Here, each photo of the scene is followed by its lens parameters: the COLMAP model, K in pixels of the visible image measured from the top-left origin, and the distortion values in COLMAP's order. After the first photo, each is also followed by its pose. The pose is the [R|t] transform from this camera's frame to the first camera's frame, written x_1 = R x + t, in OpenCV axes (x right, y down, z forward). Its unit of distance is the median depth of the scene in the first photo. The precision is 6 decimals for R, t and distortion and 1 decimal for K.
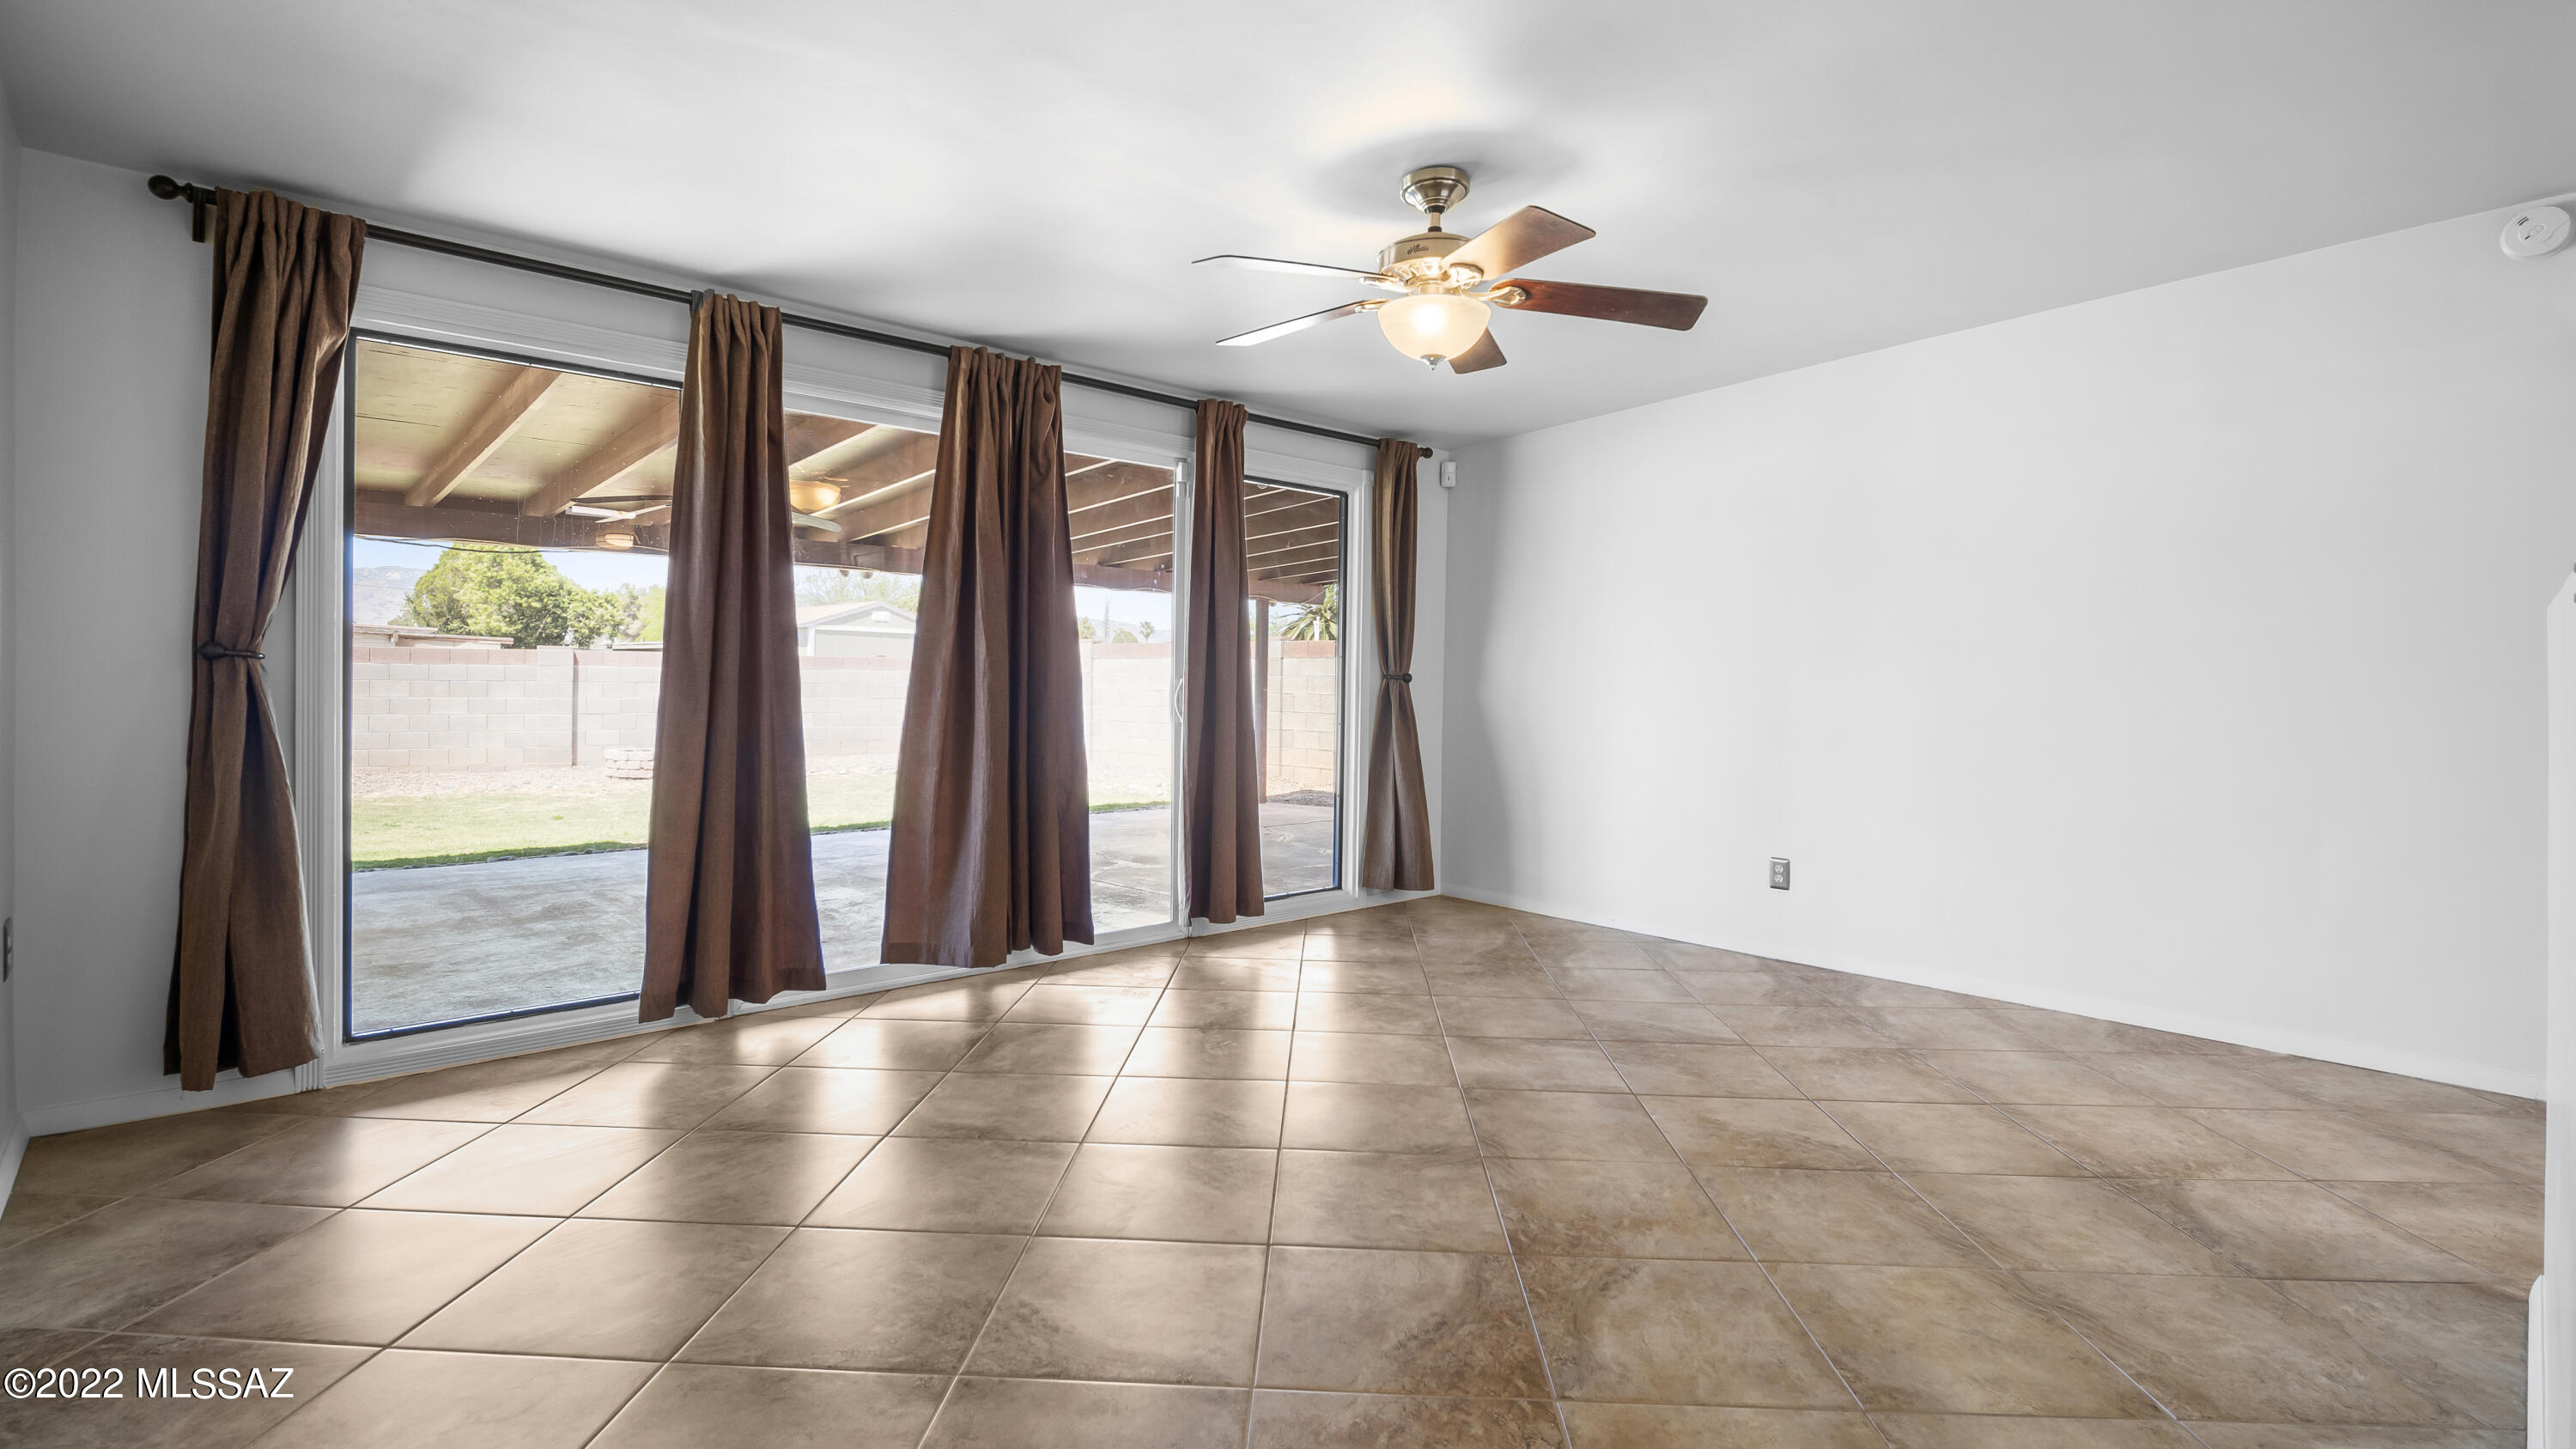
lens RADIAL K [[1193.2, 0, 1291.7], [0, 1193.2, 707.6], [0, 0, 1]] dist [-0.001652, -0.000851]
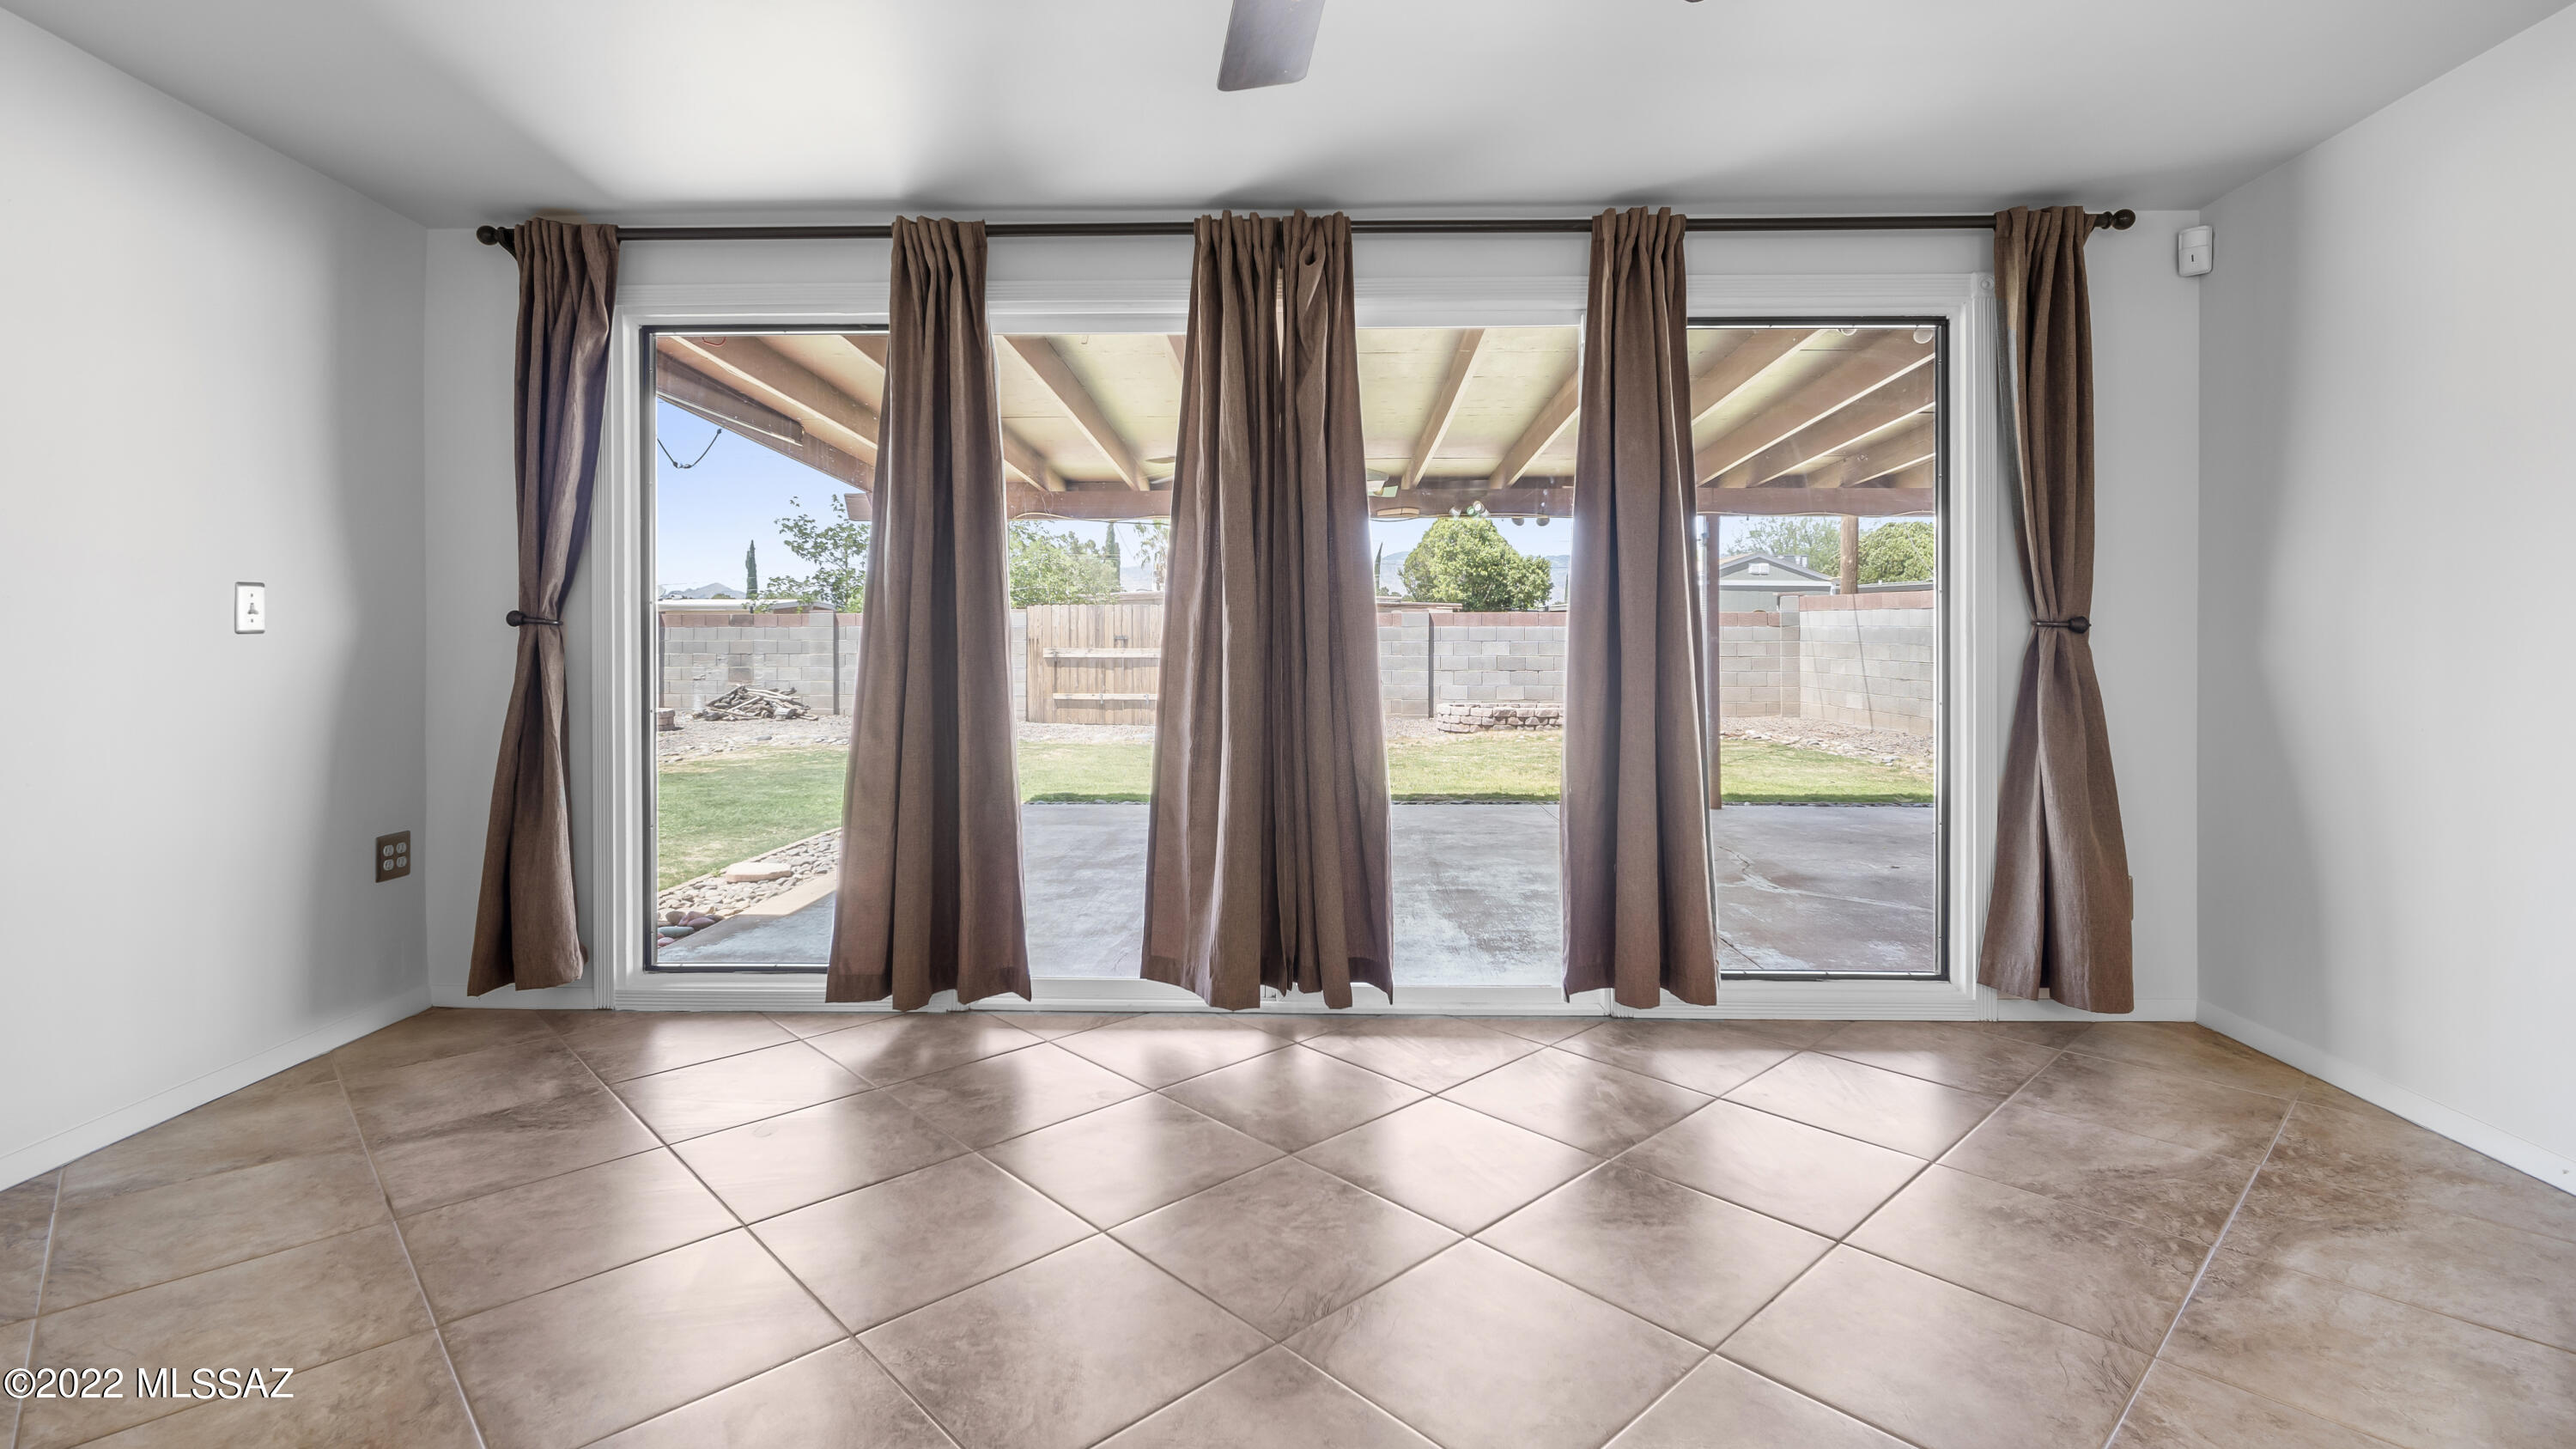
lens RADIAL K [[1210.2, 0, 1283.8], [0, 1210.2, 637.2], [0, 0, 1]] dist [0.001412, -0.000524]
pose [[0.715283, -0.009662, -0.698768, 0.231569], [-0.006748, 0.999762, -0.020730, -0.004577], [0.698803, 0.019543, 0.715048, 0.334075]]
